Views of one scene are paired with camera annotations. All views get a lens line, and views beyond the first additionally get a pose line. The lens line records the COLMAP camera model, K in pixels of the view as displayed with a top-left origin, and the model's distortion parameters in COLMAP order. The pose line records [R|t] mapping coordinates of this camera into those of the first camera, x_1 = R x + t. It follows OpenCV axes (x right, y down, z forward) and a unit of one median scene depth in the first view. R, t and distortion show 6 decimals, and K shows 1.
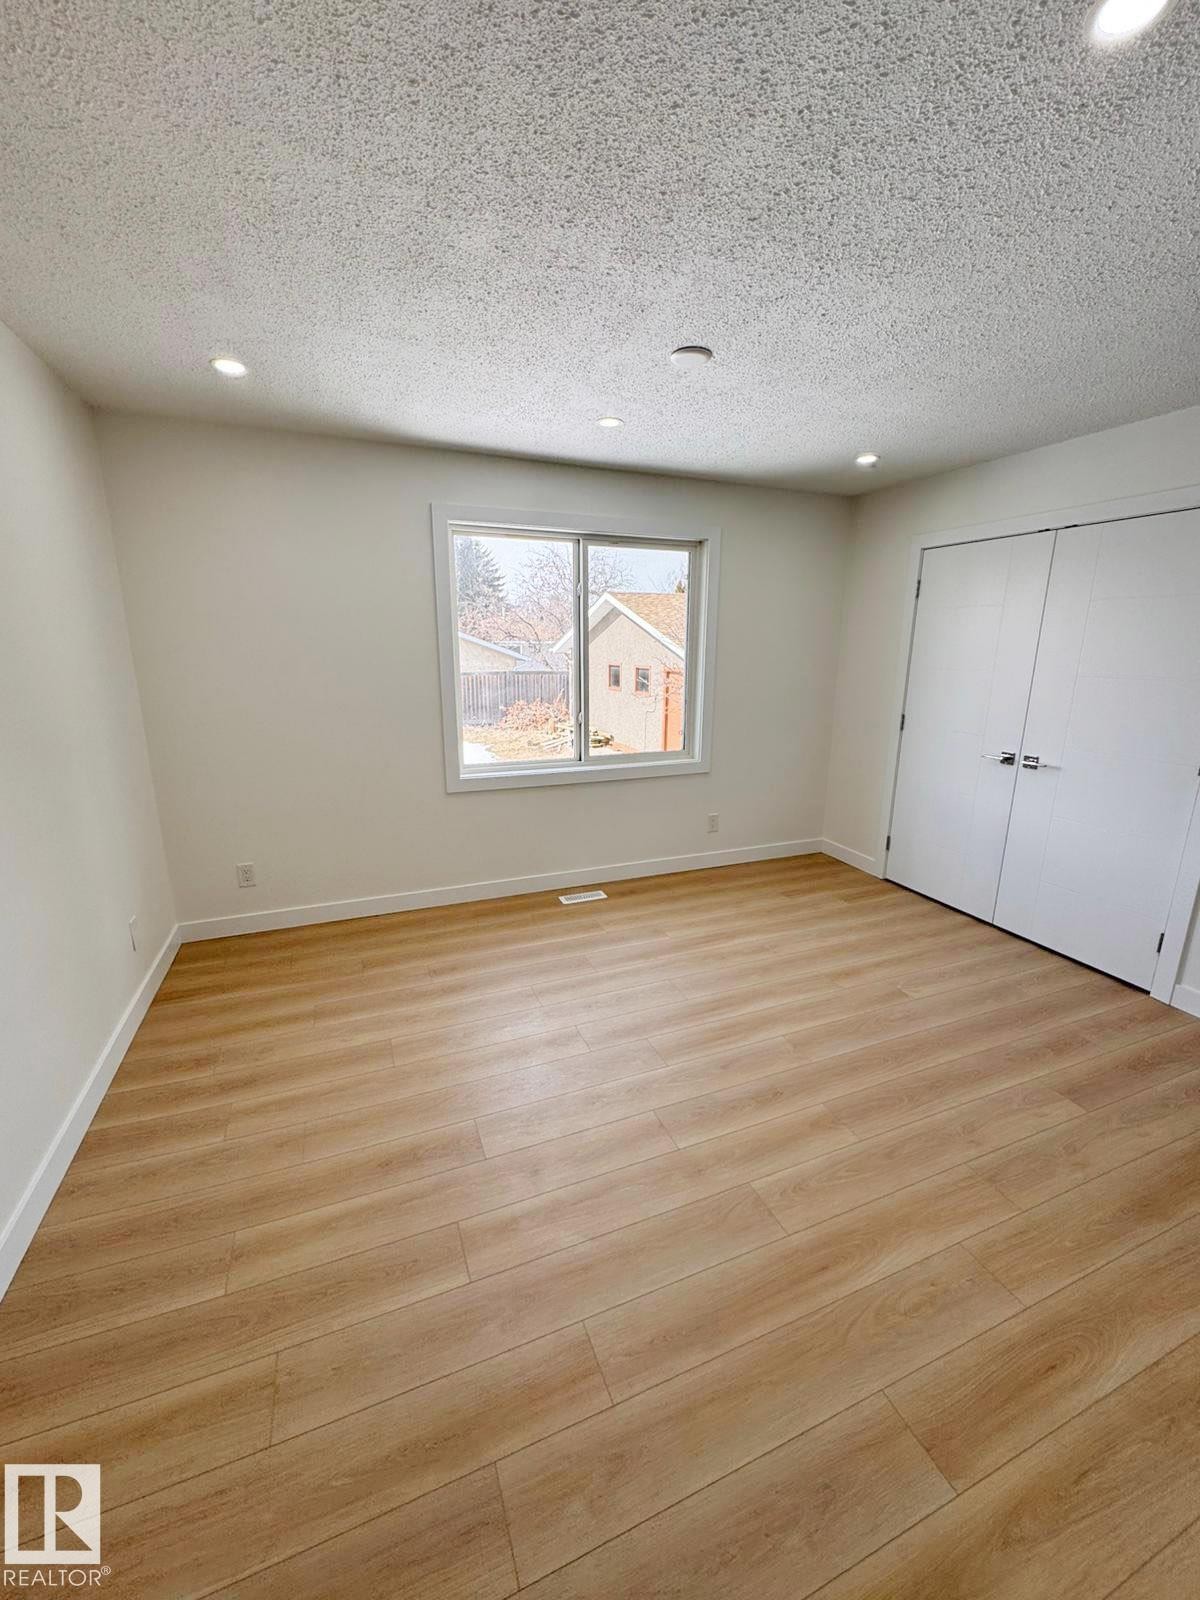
lens RADIAL K [[639.2, 0, 600.0], [0, 639.2, 800.0], [0, 0, 1]] dist [-0.000914, -0.000112]
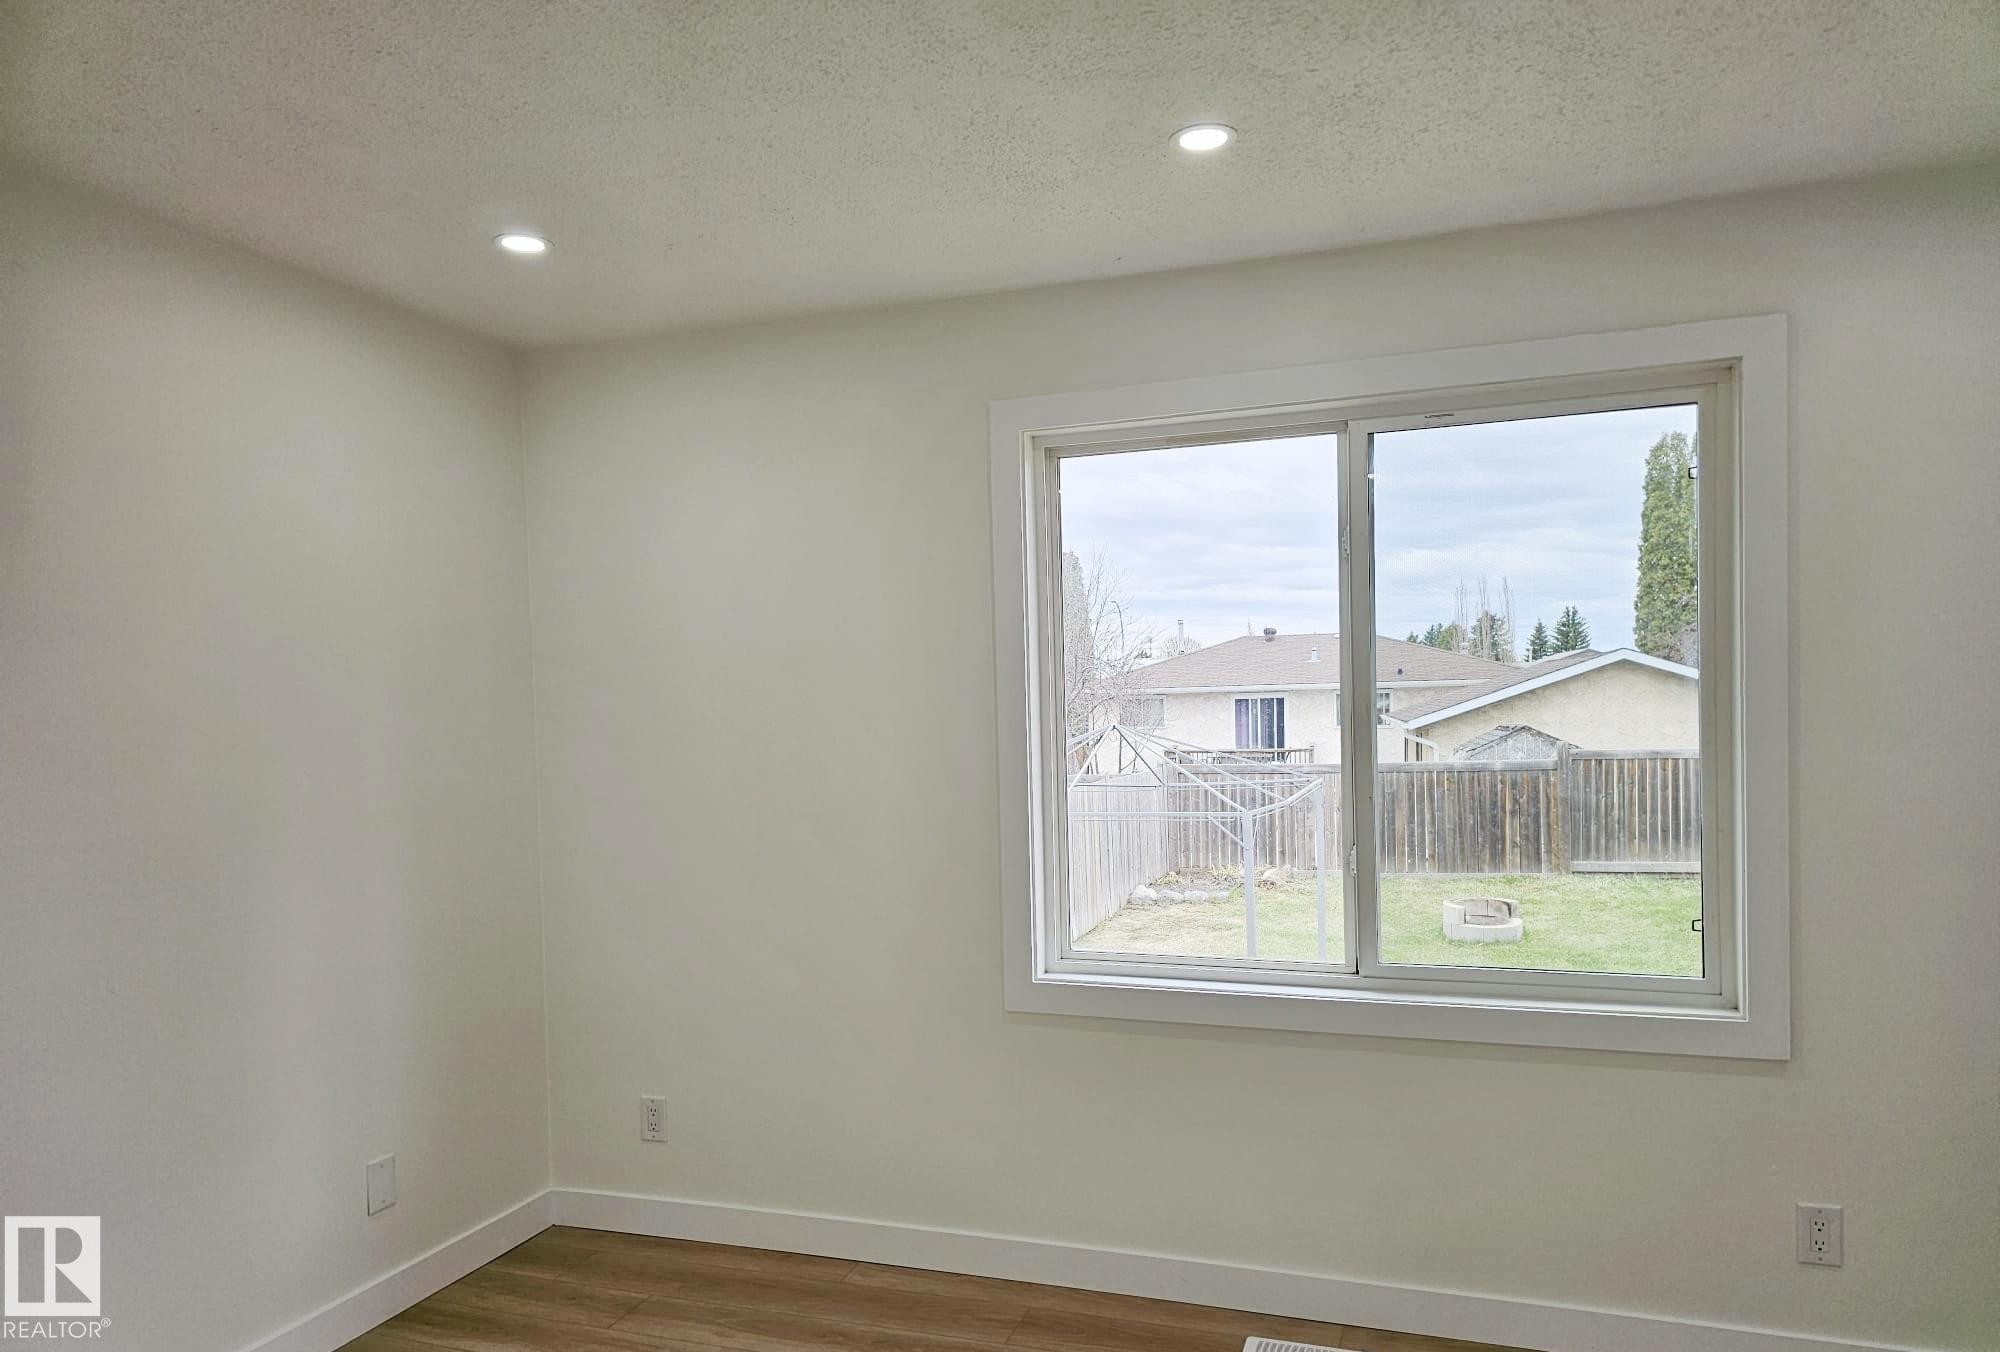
lens RADIAL K [[1373.7, 0, 935.5], [0, 1373.7, 741.9], [0, 0, 1]] dist [0.058668, -0.001325]
pose [[0.755675, -0.004790, -0.654929, 0.367229], [-0.137318, 0.976589, -0.165585, -0.028822], [0.640389, 0.215062, 0.737326, 0.239881]]
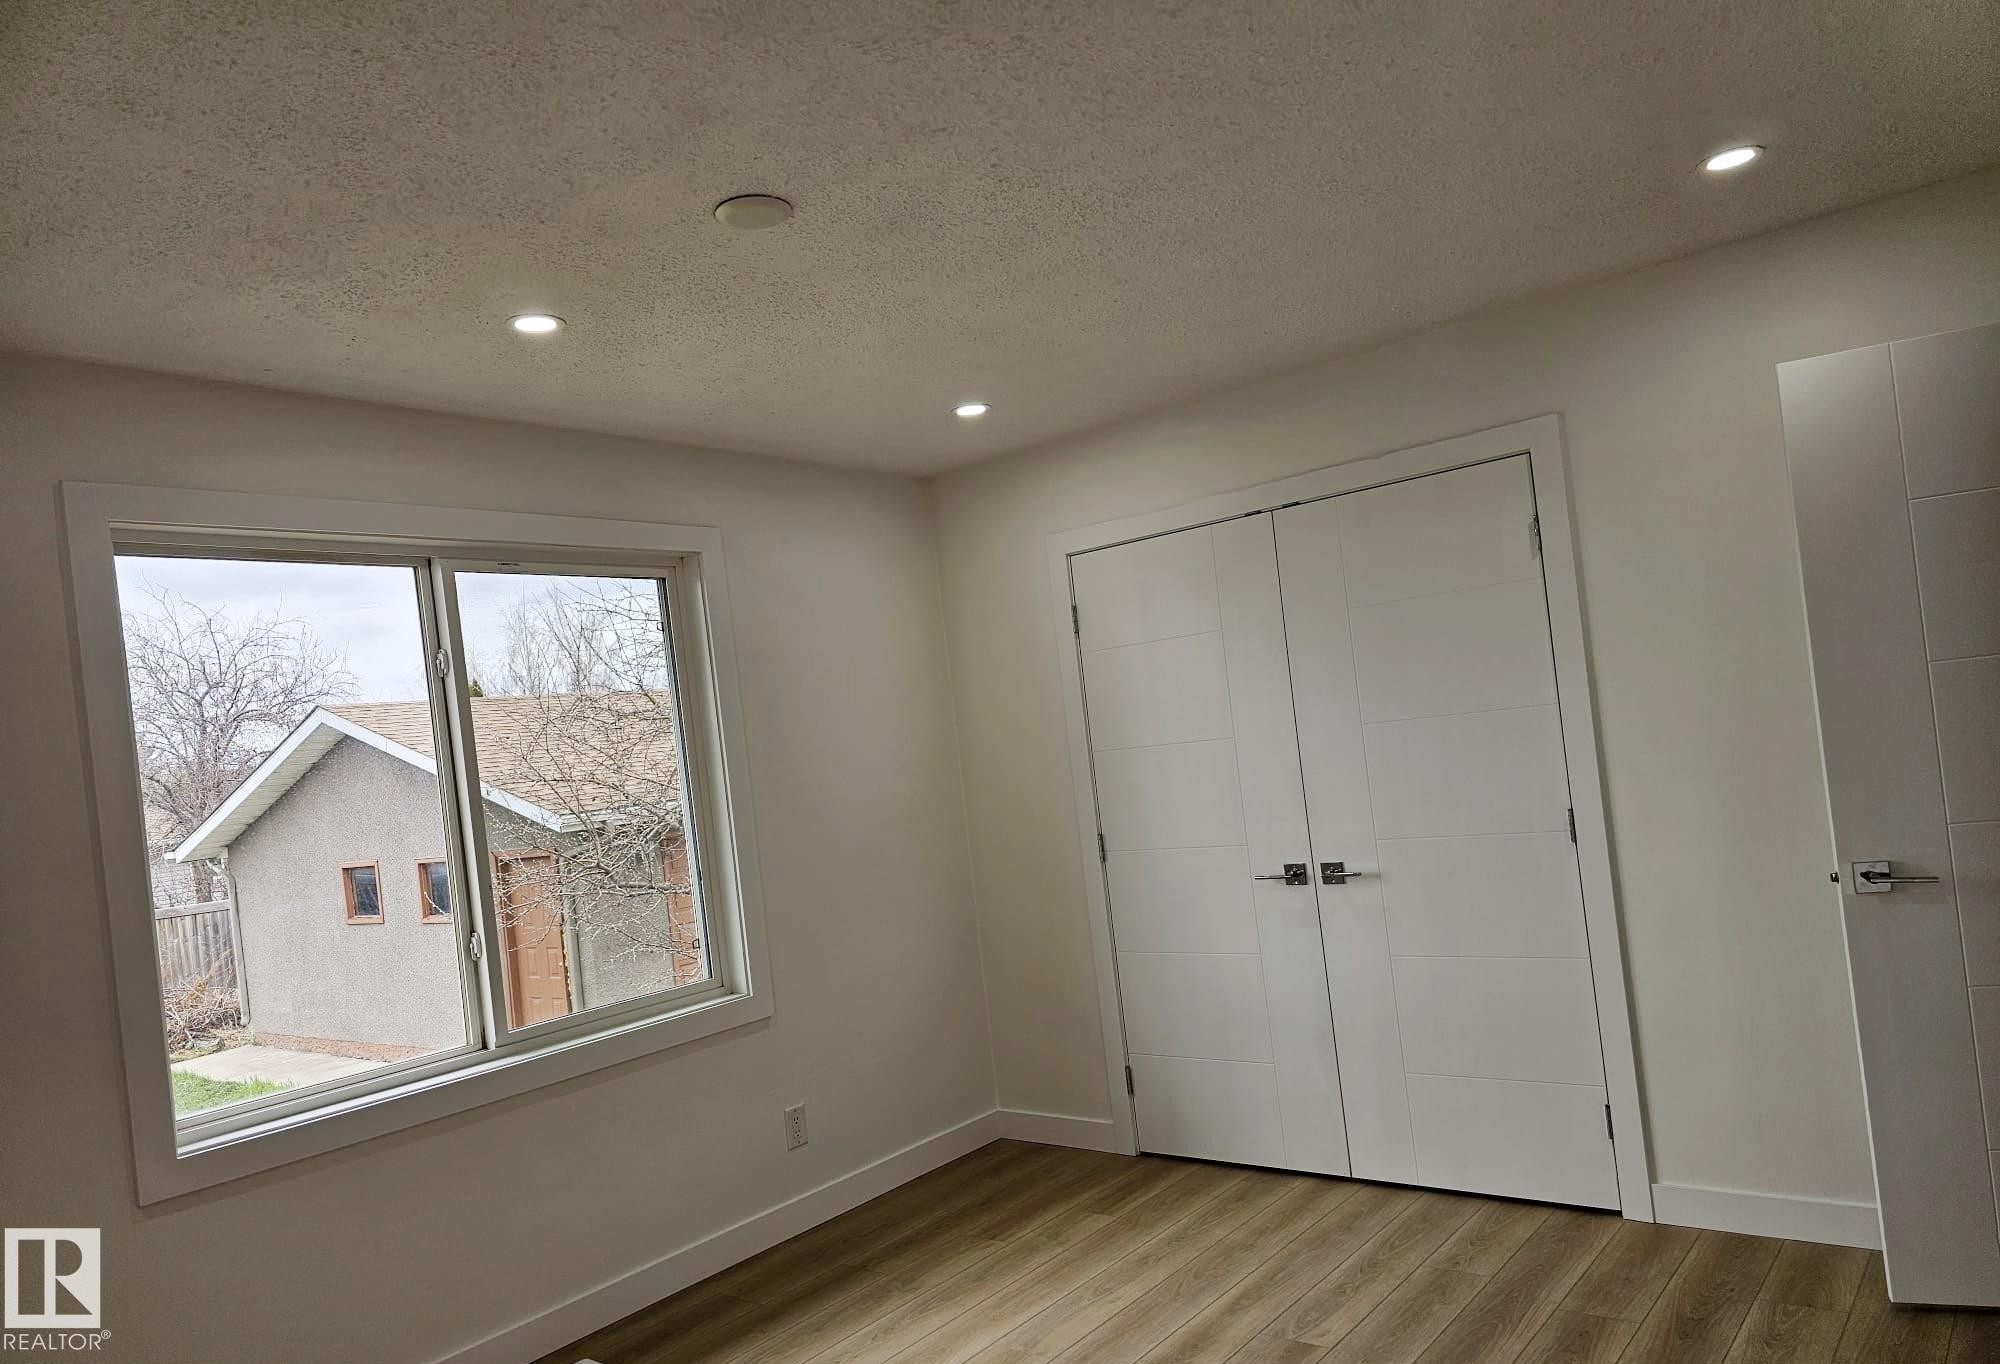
lens RADIAL K [[1341.5, 0, 1007.7], [0, 1341.5, 731.6], [0, 0, 1]] dist [0.071980, -0.070974]
pose [[0.867663, -0.097649, 0.487468, -0.167342], [0.230375, 0.947866, -0.220177, 0.019728], [-0.440554, 0.303340, 0.844924, 0.035630]]
